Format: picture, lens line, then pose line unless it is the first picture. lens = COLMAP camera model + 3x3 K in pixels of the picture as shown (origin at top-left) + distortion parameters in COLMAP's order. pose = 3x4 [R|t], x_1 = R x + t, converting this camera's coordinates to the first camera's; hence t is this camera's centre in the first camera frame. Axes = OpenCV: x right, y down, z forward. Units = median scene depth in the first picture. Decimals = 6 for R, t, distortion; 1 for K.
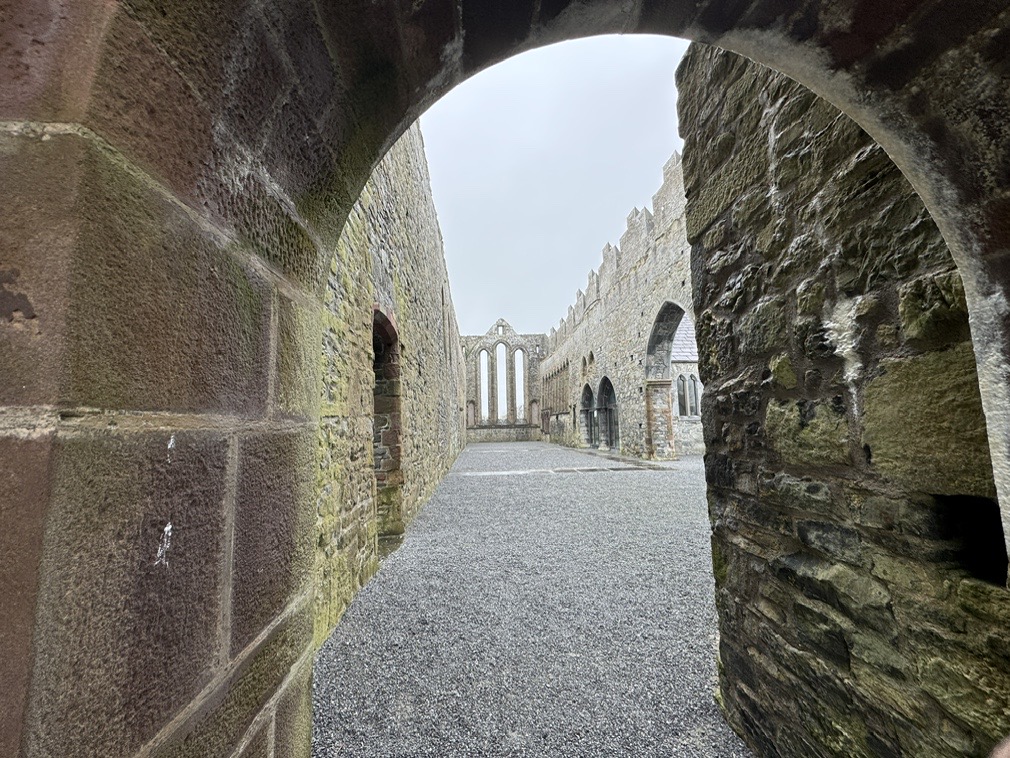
lens RADIAL K [[403.3, 0, 500.2], [0, 403.3, 380.0], [0, 0, 1]] dist [-0.000733, -0.000010]
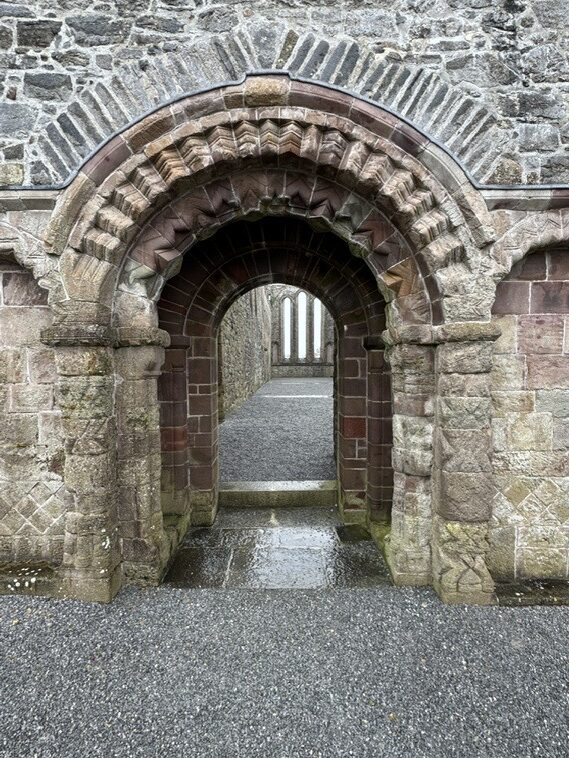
lens RADIAL K [[375.9, 0, 285.9], [0, 375.9, 378.1], [0, 0, 1]] dist [0.000053, -0.000001]
pose [[0.998378, 0.023882, -0.051683, 0.020119], [-0.015862, 0.988504, 0.150359, -0.010496], [0.054680, -0.149295, 0.987280, -0.105810]]
